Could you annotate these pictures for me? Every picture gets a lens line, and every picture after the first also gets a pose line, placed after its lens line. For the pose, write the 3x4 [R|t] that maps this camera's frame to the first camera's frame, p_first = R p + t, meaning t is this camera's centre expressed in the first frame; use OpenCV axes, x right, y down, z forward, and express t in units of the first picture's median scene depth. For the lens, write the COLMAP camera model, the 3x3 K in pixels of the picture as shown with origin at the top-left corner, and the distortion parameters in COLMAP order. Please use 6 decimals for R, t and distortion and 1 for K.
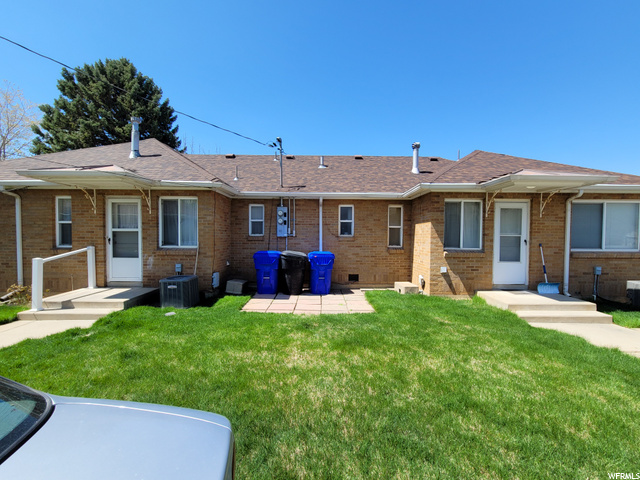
lens RADIAL K [[262.6, 0, 321.6], [0, 262.6, 242.0], [0, 0, 1]] dist [0.000510, -0.001403]
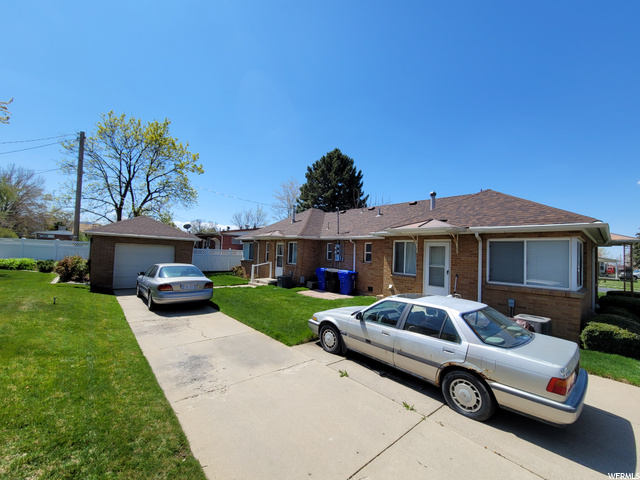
lens RADIAL K [[262.6, 0, 319.3], [0, 262.6, 242.3], [0, 0, 1]] dist [0.000510, -0.001403]
pose [[0.658688, -0.014109, -0.752284, 1.109390], [-0.051763, 0.996606, -0.064014, -0.025788], [0.750634, 0.081106, 0.655721, -0.275205]]
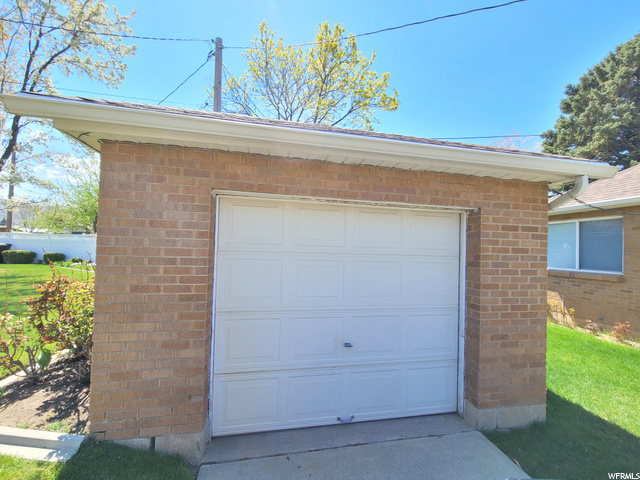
lens RADIAL K [[262.6, 0, 322.2], [0, 262.6, 245.6], [0, 0, 1]] dist [0.000510, -0.001403]
pose [[0.195770, -0.023688, -0.980364, -0.552537], [-0.047862, 0.998286, -0.033679, 0.005553], [0.979481, 0.053515, 0.194301, -0.106224]]
